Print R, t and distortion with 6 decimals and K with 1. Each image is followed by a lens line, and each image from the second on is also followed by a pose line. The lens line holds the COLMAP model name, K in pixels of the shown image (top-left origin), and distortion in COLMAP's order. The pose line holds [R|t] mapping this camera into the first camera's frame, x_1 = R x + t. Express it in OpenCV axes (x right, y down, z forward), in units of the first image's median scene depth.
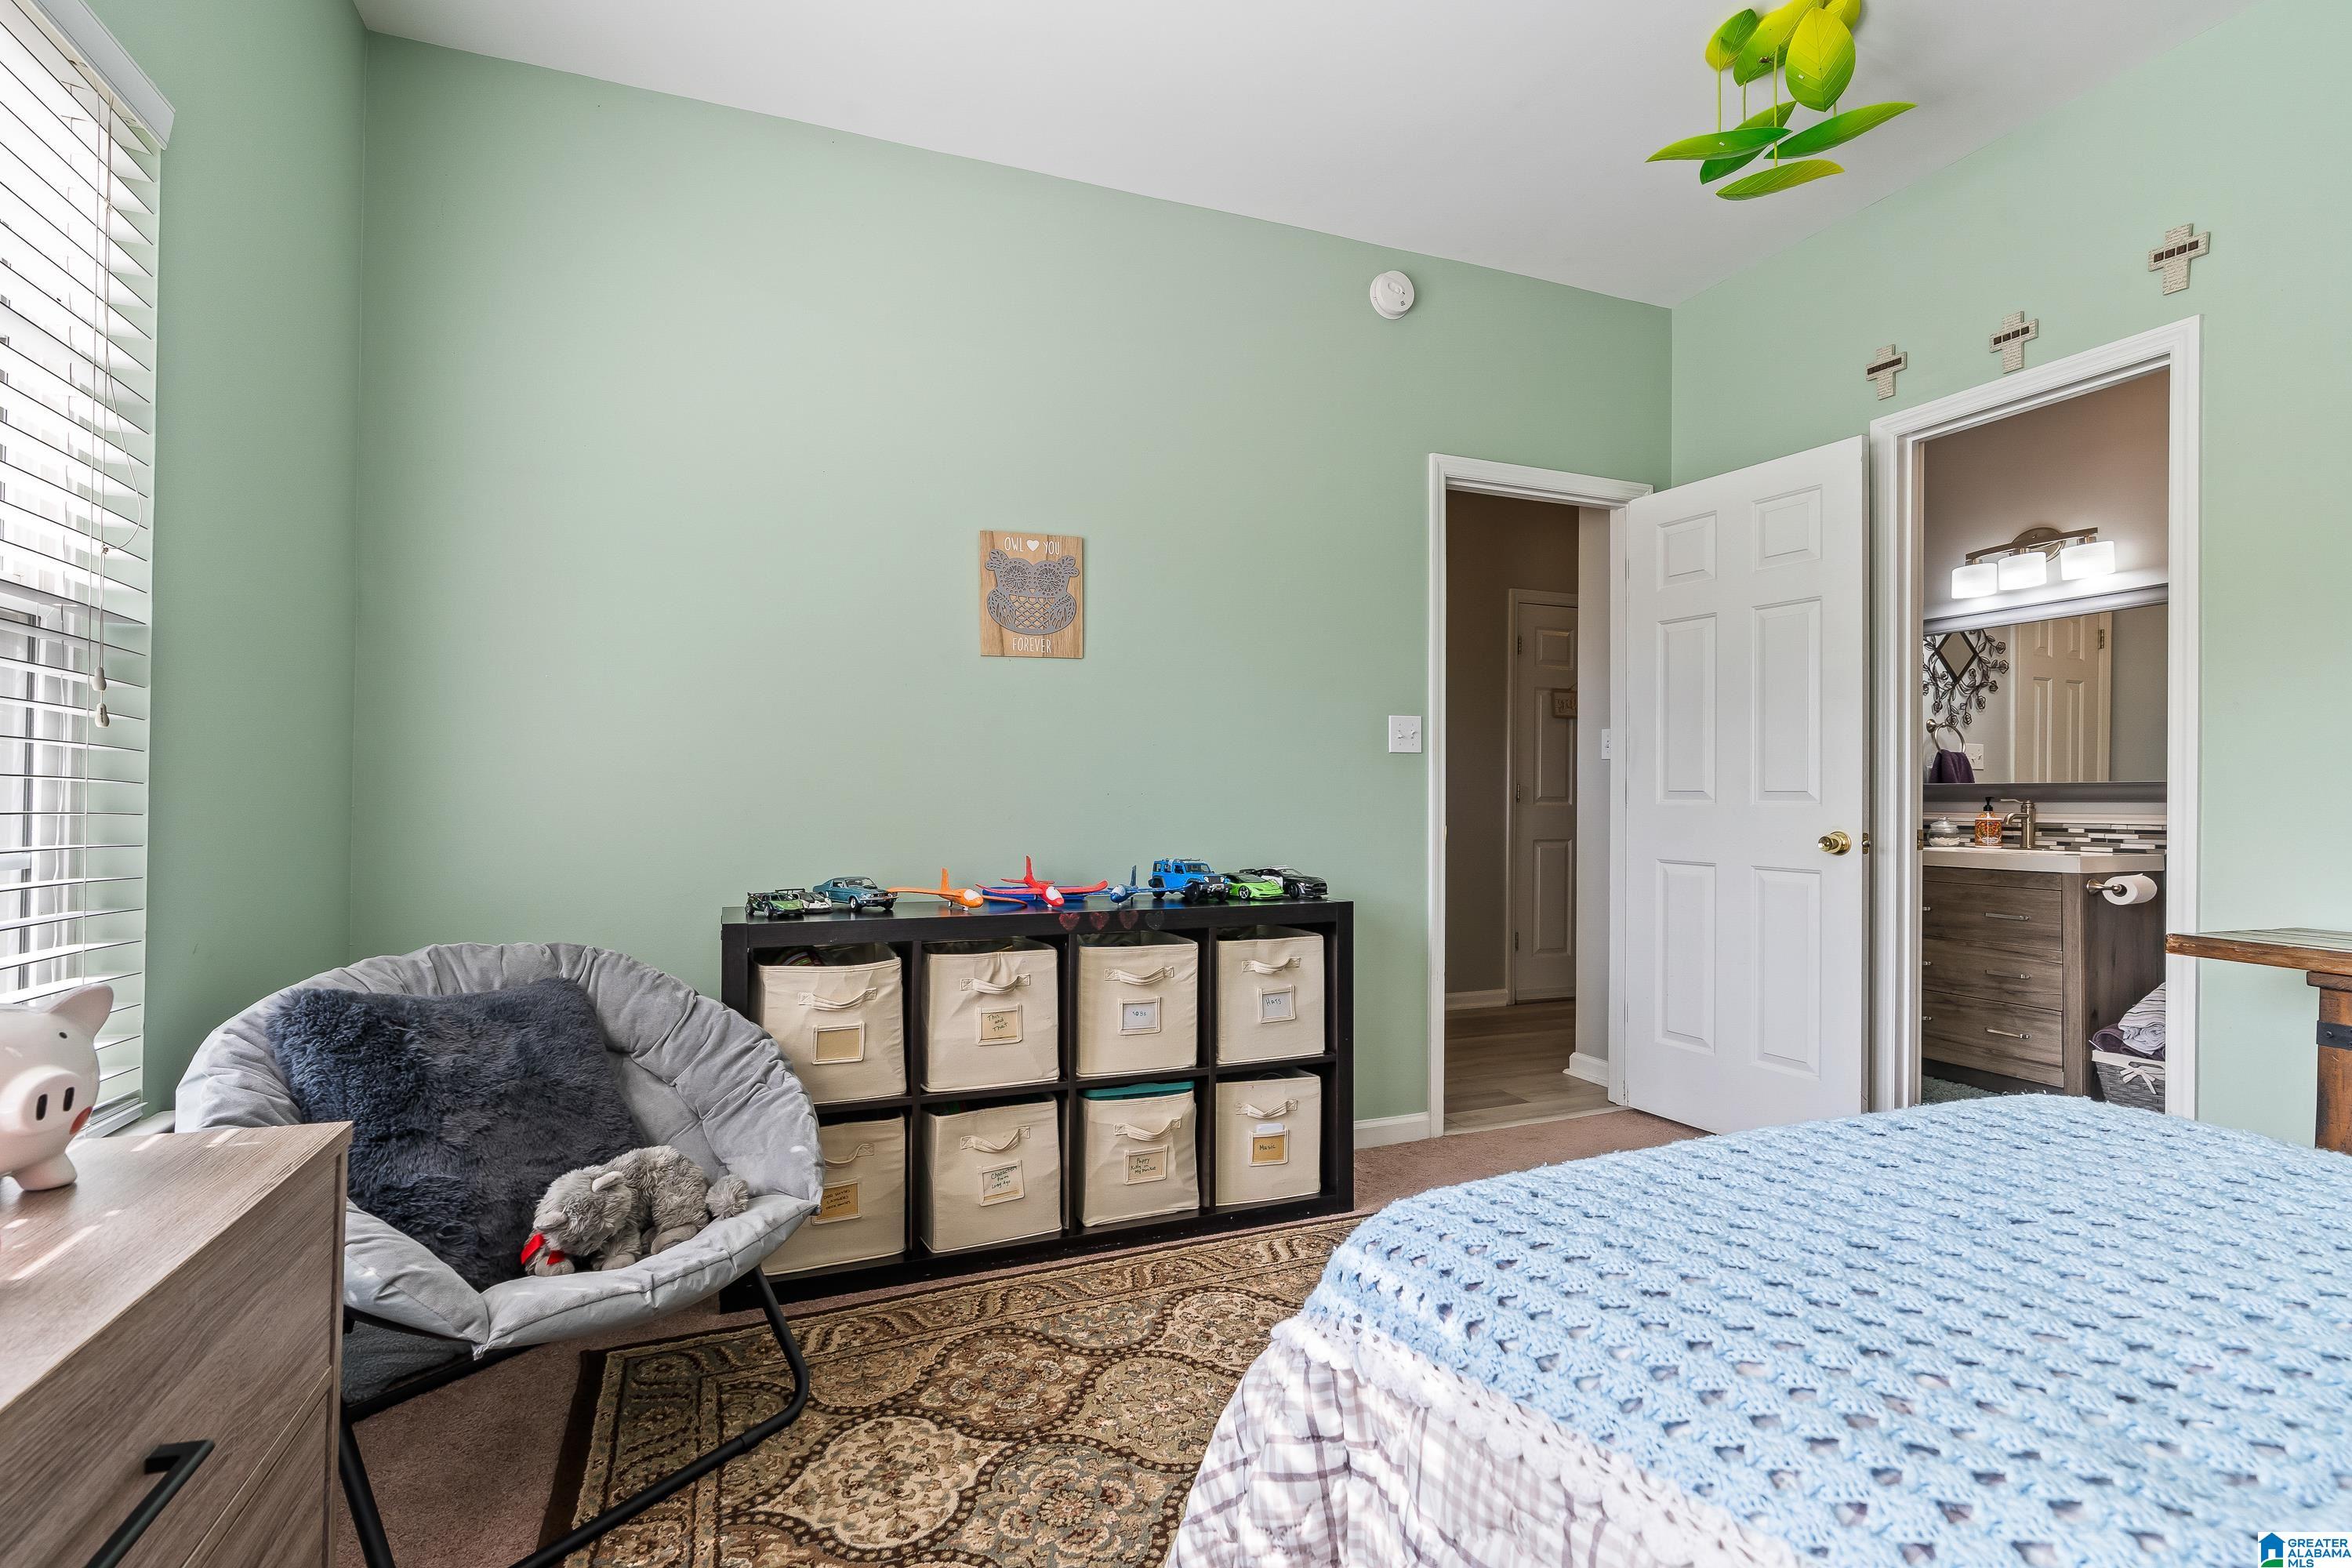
lens RADIAL K [[1078.1, 0, 1176.3], [0, 1078.1, 782.6], [0, 0, 1]] dist [-0.009329, 0.000539]
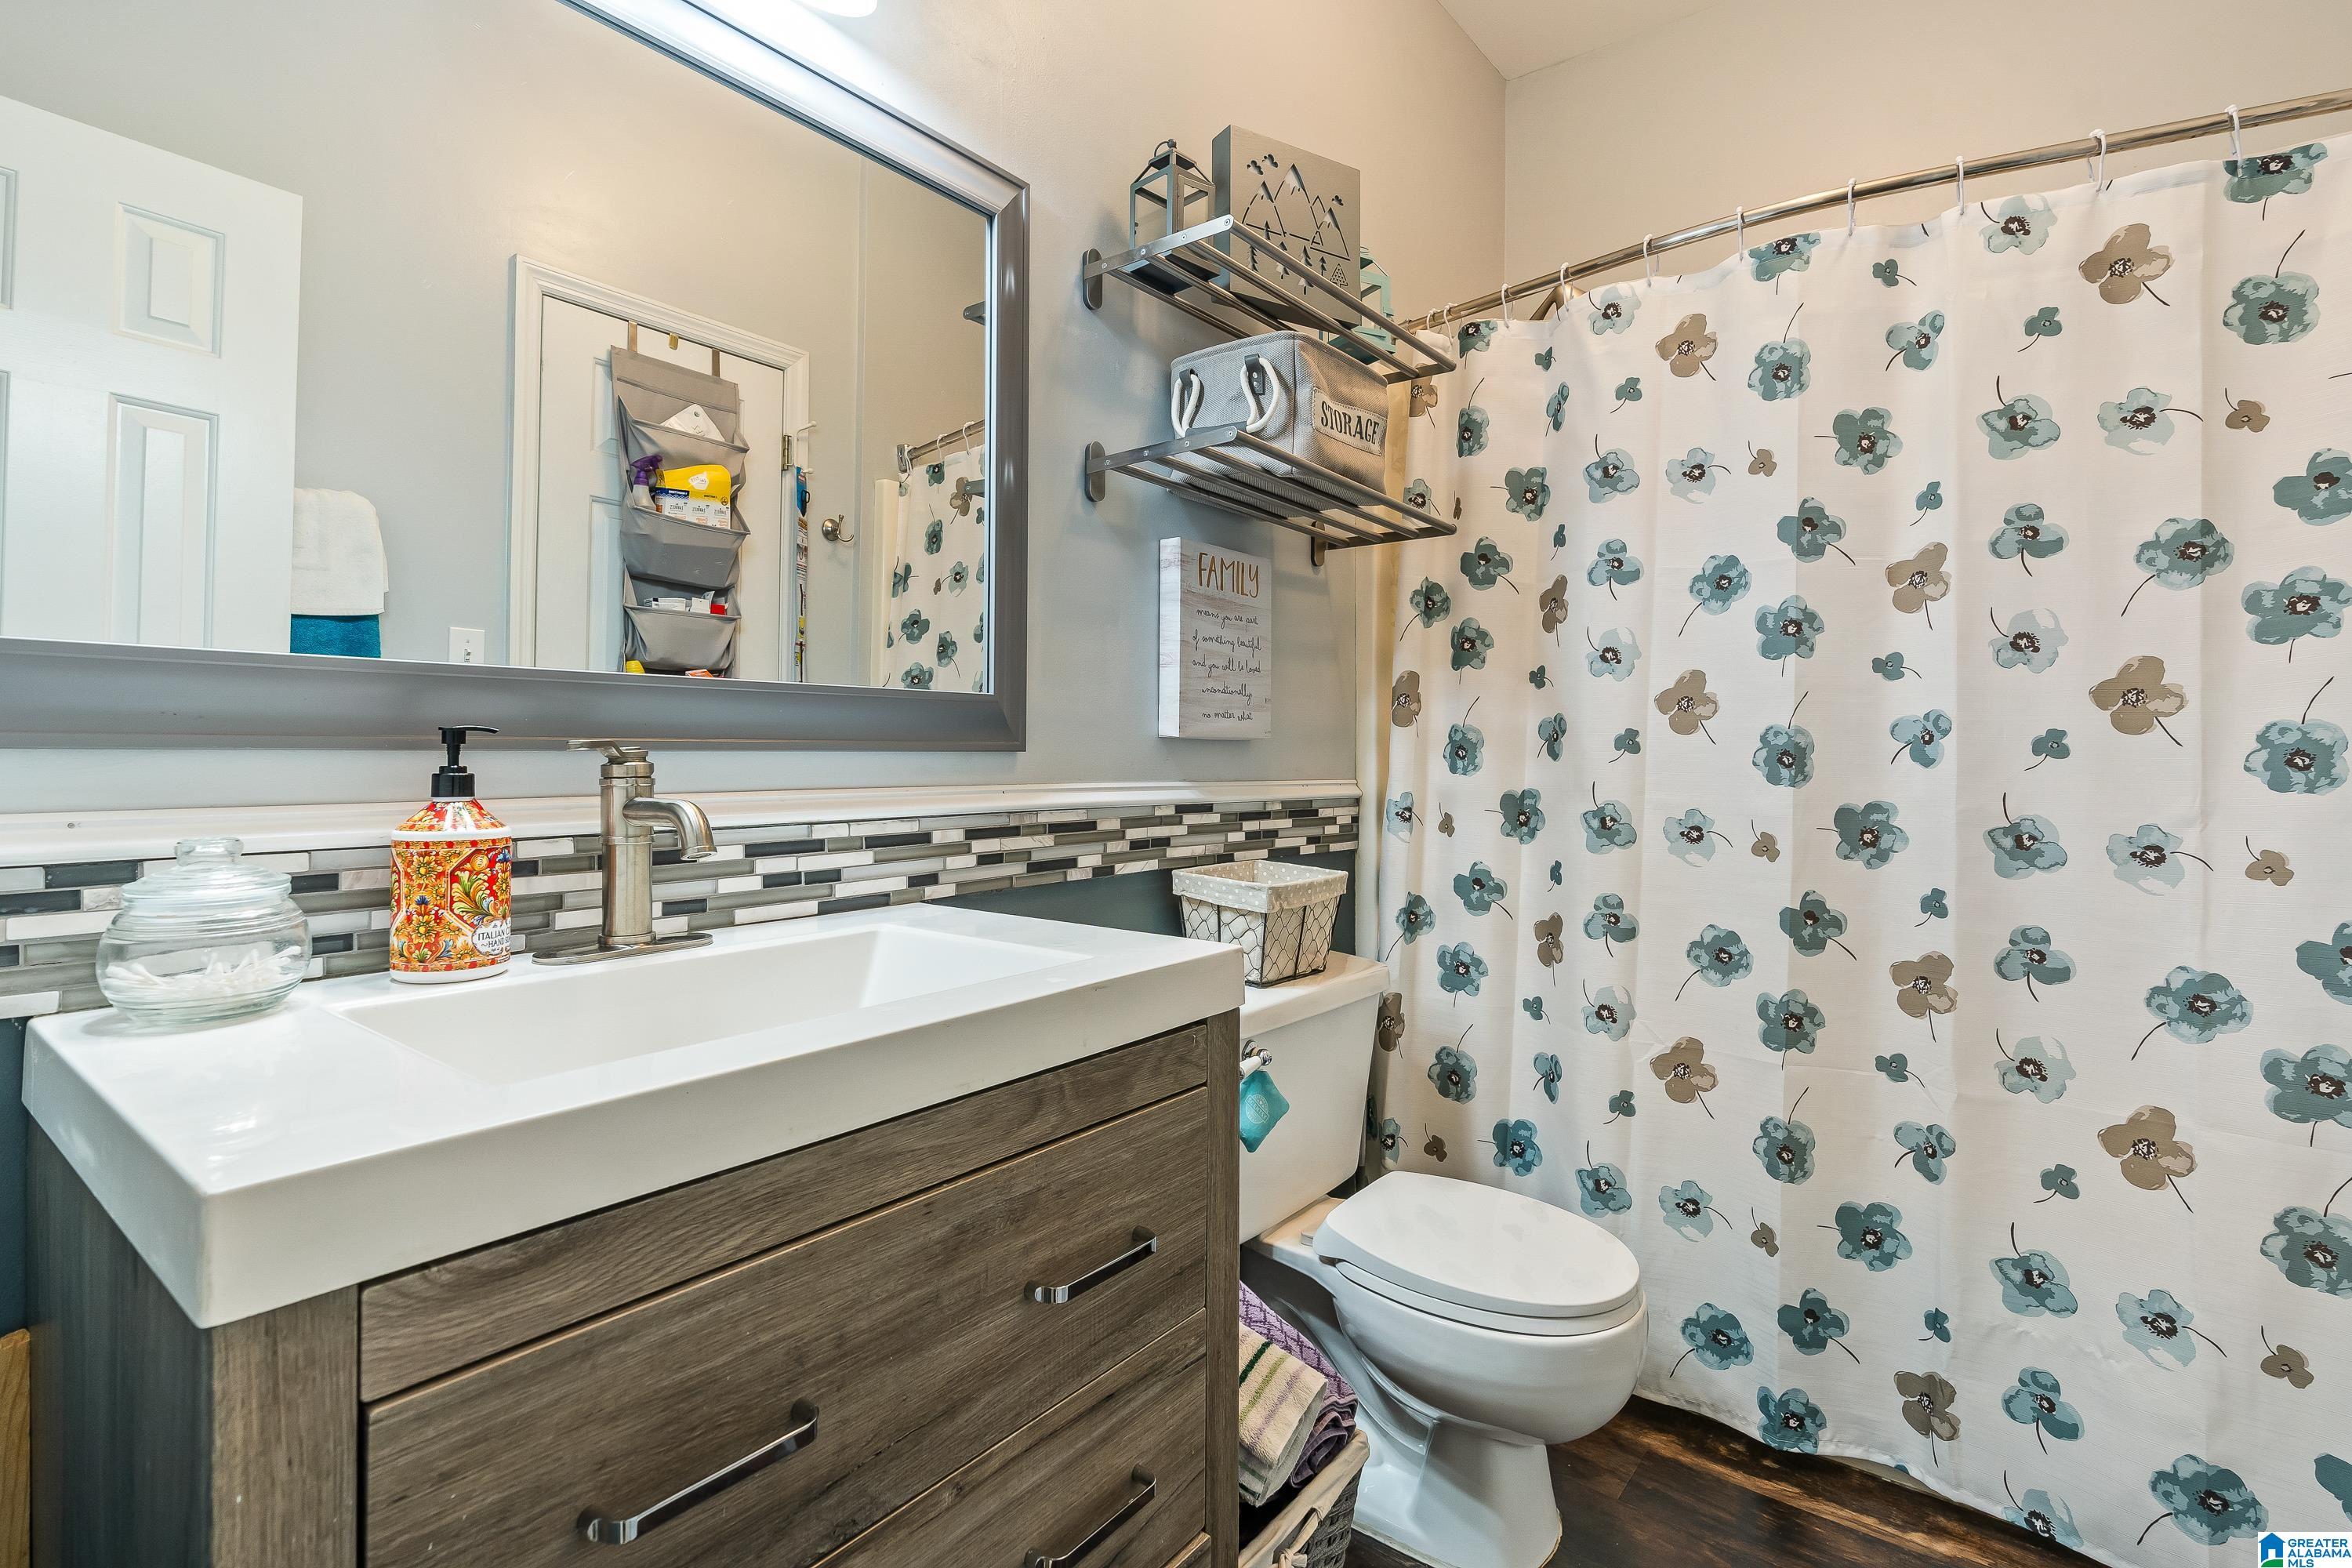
lens RADIAL K [[1131.6, 0, 1173.8], [0, 1131.6, 767.7], [0, 0, 1]] dist [-0.006243, 0.000614]
pose [[-0.501180, -0.016628, 0.865183, 0.525589], [-0.014041, 0.999840, 0.011082, 0.017648], [-0.865229, -0.006594, -0.501334, 1.028251]]
